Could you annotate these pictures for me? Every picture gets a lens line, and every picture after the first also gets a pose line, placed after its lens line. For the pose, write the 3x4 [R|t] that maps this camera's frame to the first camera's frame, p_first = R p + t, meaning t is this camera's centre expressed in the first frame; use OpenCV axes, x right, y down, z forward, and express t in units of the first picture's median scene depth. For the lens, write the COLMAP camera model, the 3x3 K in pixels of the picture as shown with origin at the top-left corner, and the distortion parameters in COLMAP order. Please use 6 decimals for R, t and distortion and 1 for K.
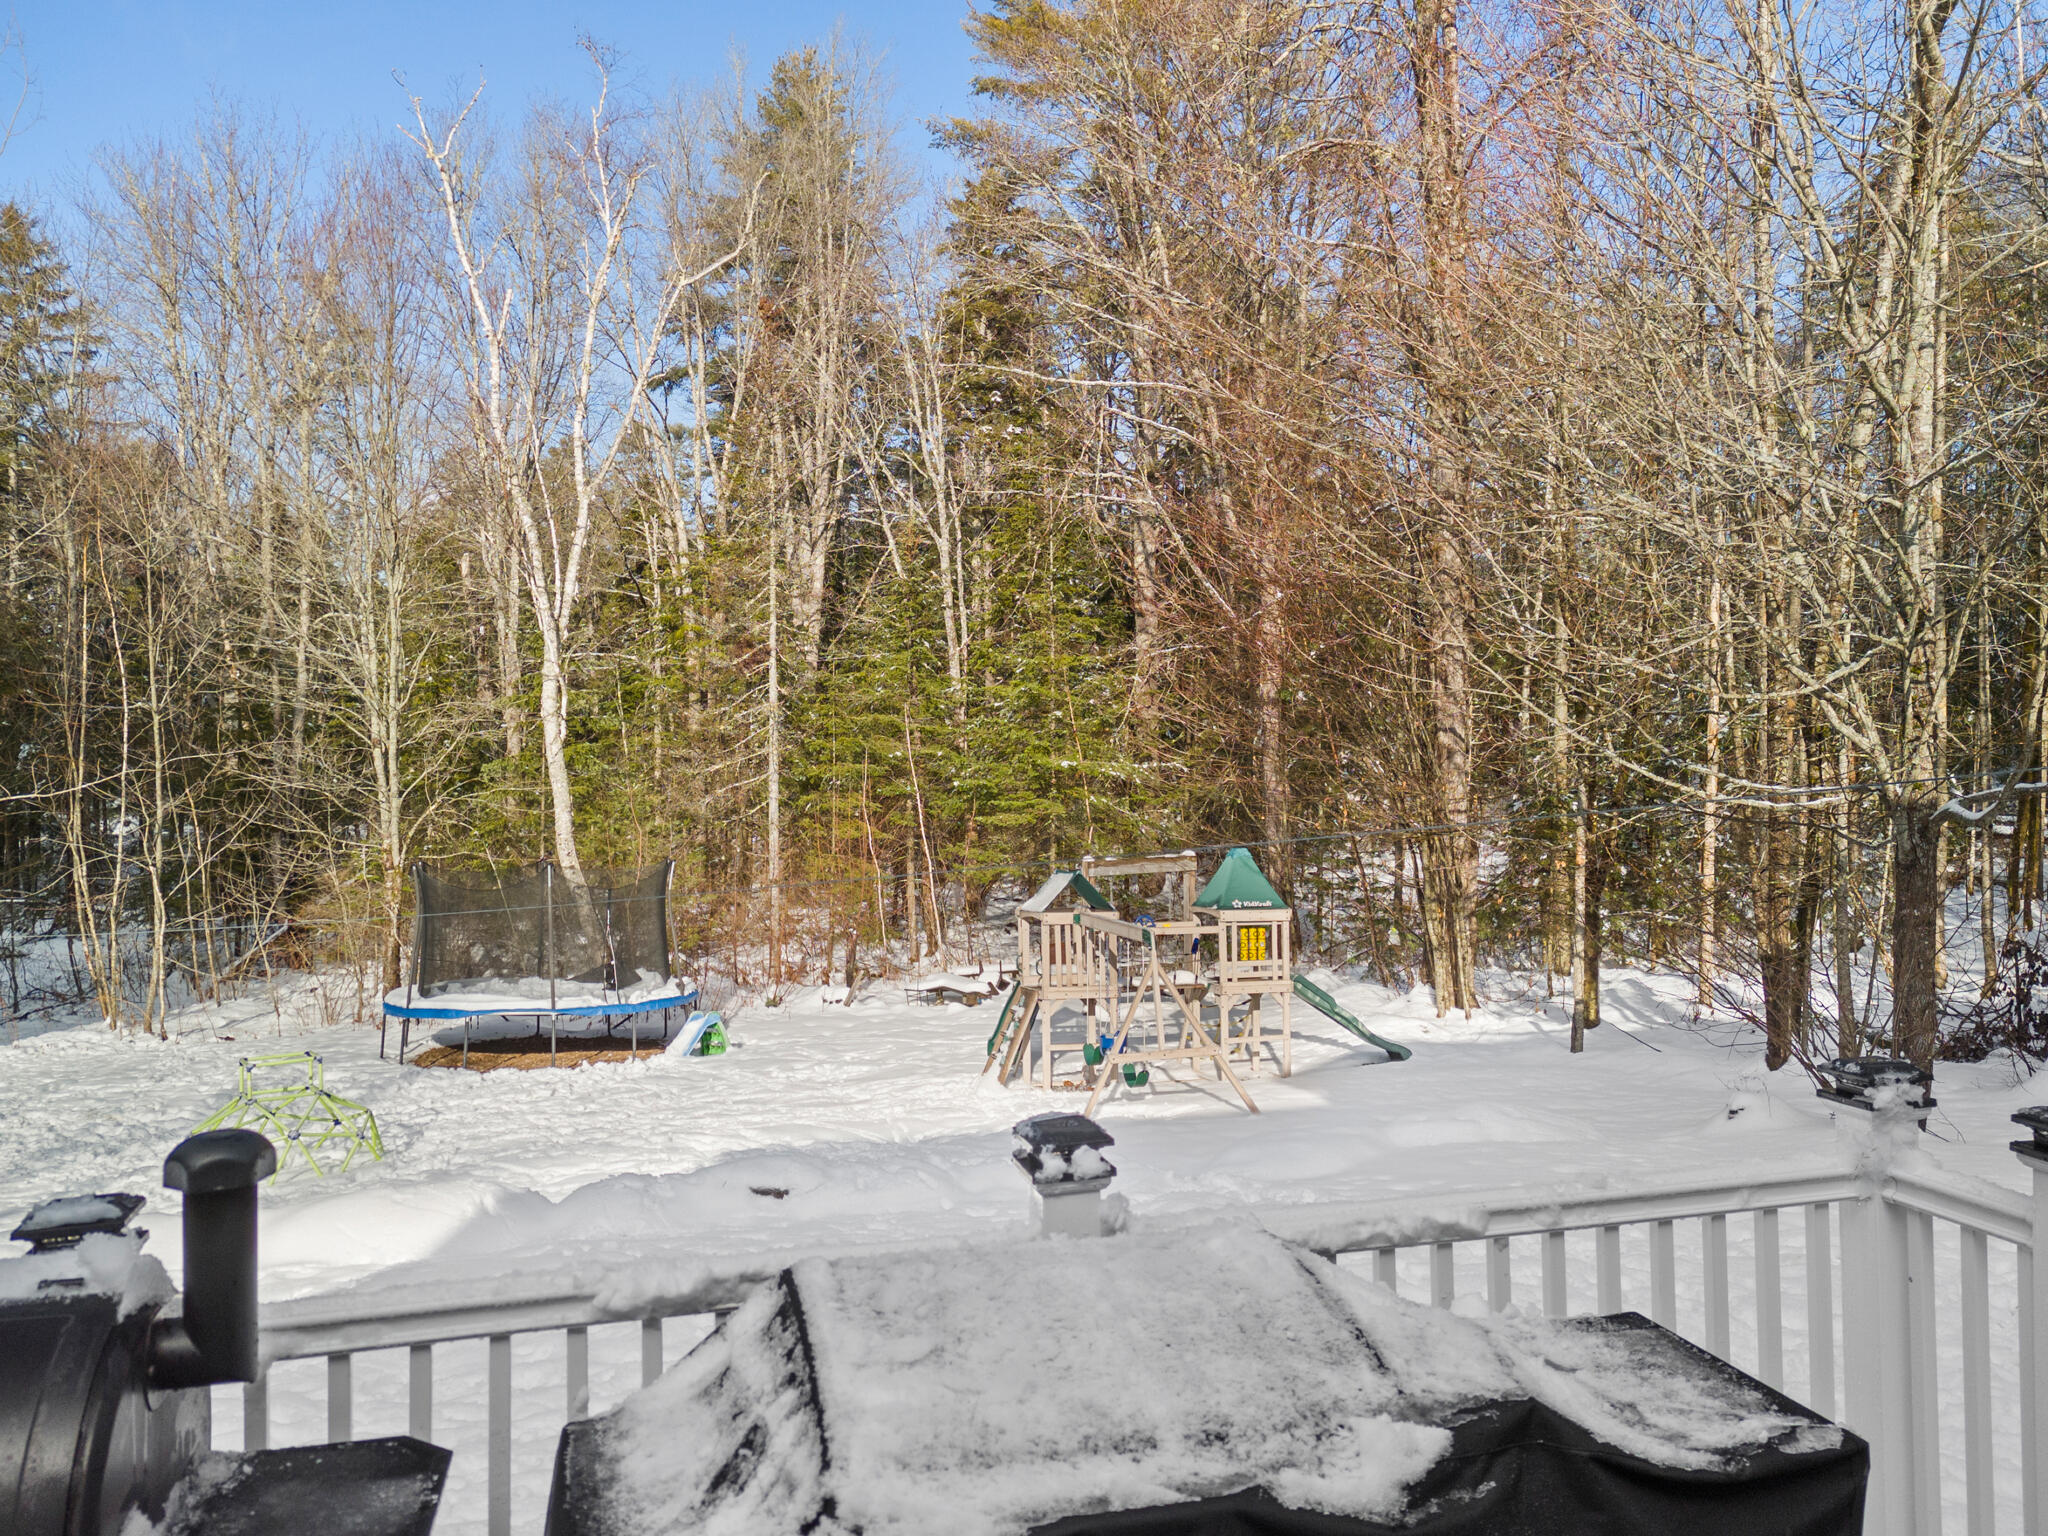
lens RADIAL K [[1591.9, 0, 1115.2], [0, 1591.9, 750.0], [0, 0, 1]] dist [0.128817, -0.094449]
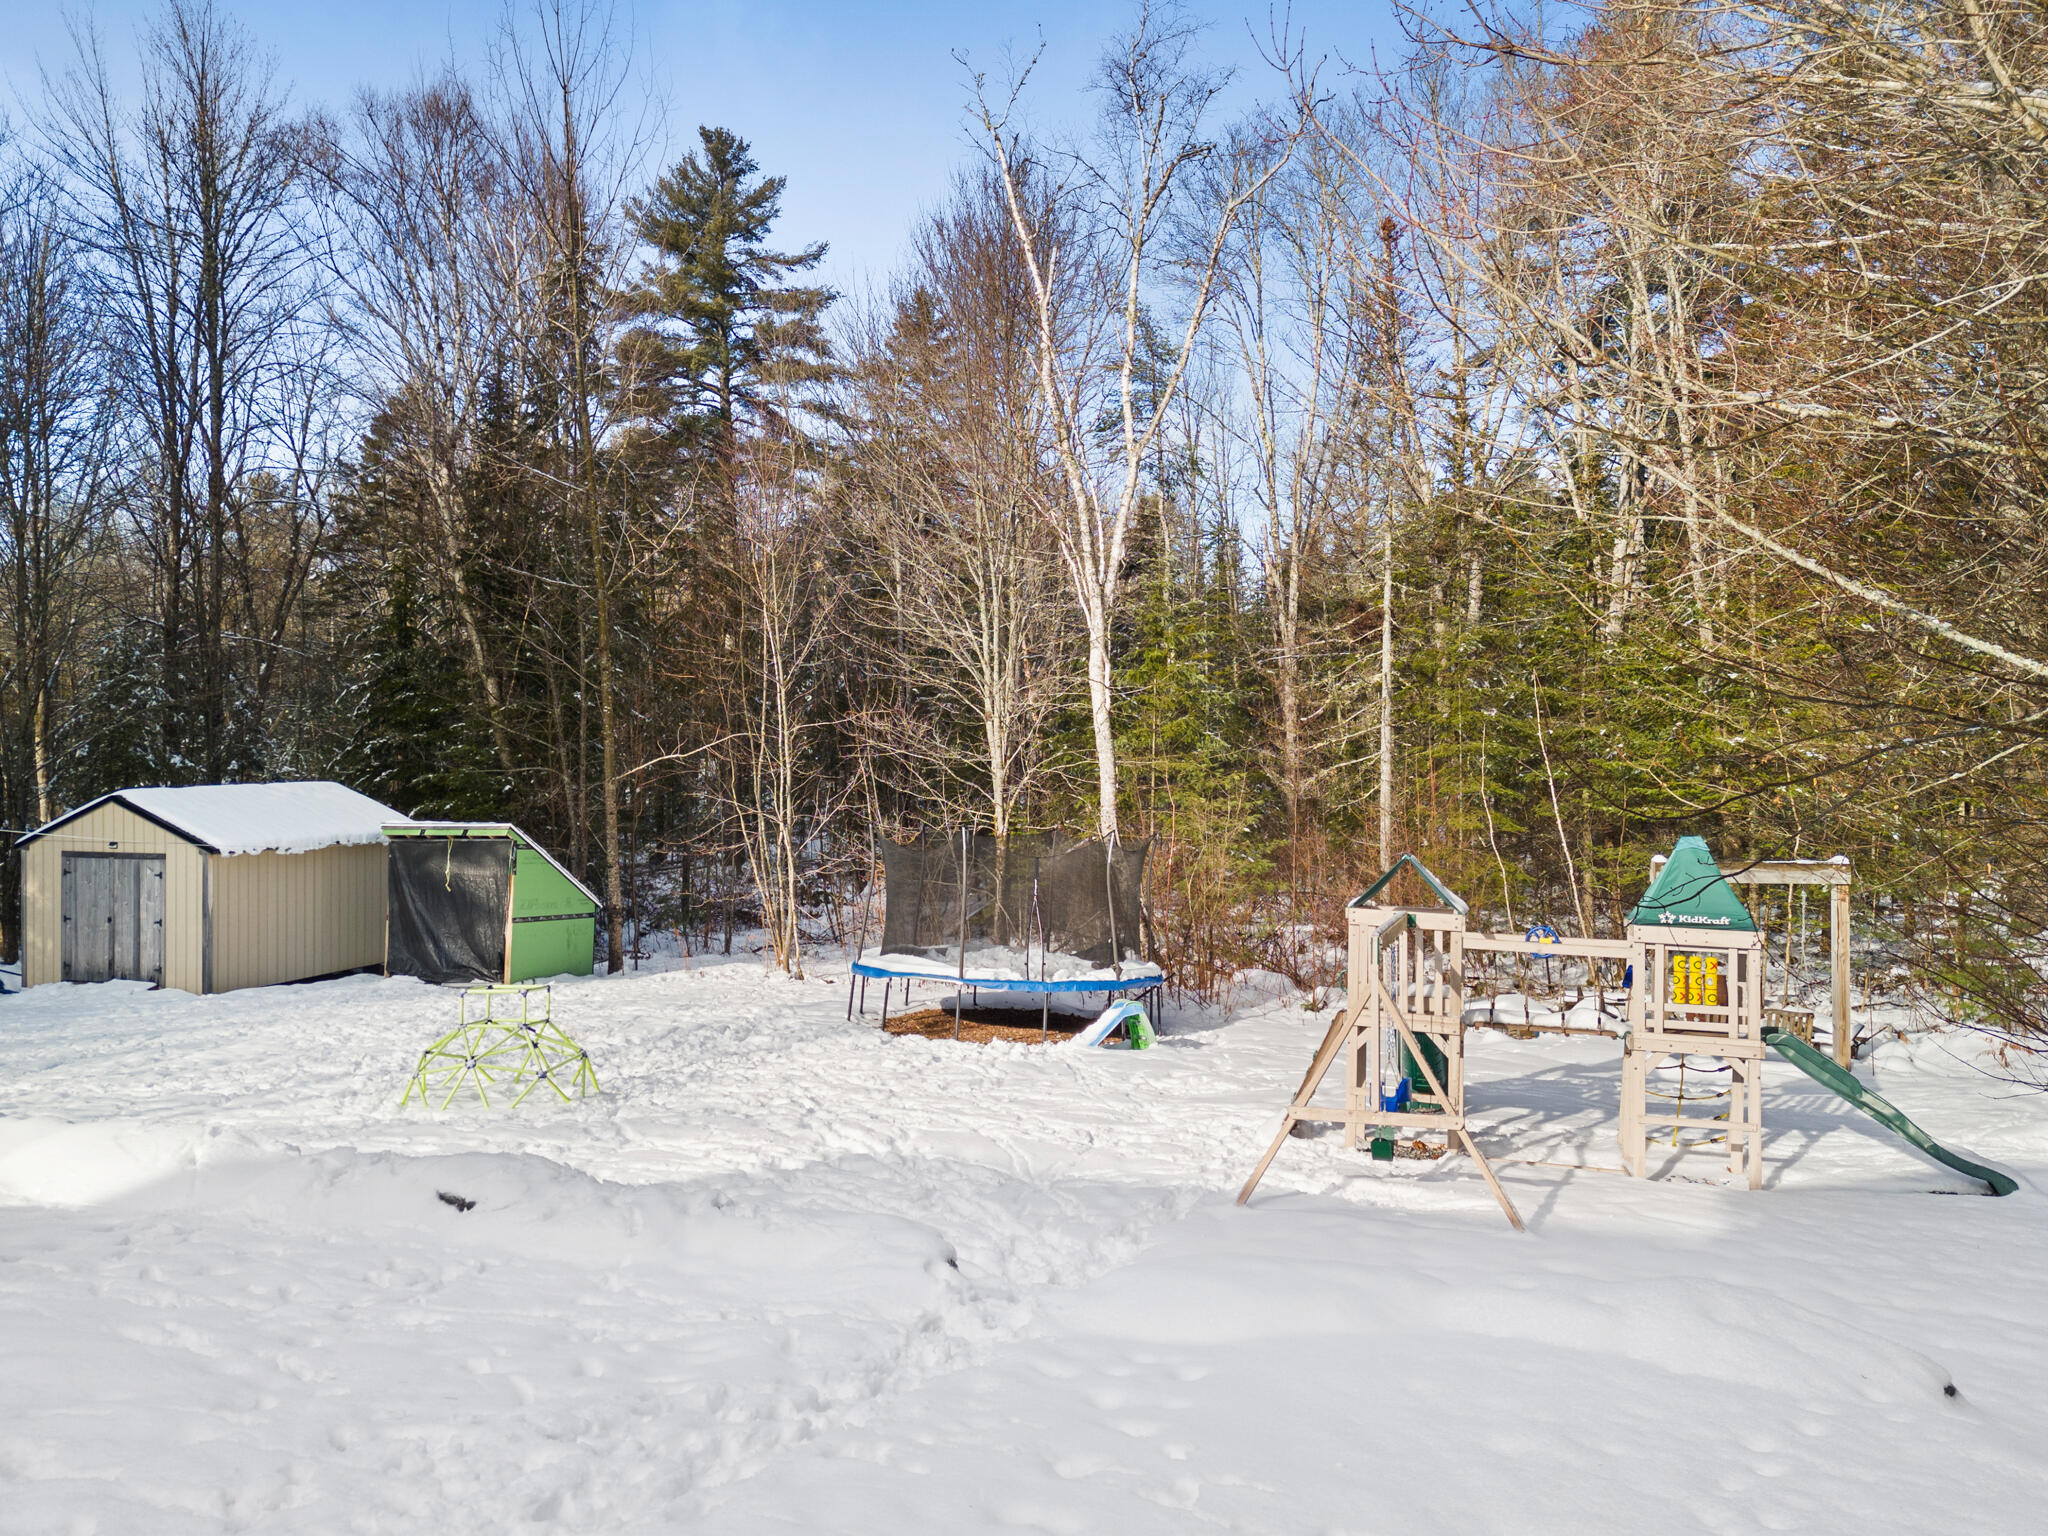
lens RADIAL K [[1591.9, 0, 1115.2], [0, 1591.9, 750.0], [0, 0, 1]] dist [0.128817, -0.094449]
pose [[0.807495, 0.003130, -0.589866, 0.264393], [-0.008681, 0.999941, -0.006577, 0.029011], [0.589811, 0.010431, 0.807474, 0.279904]]
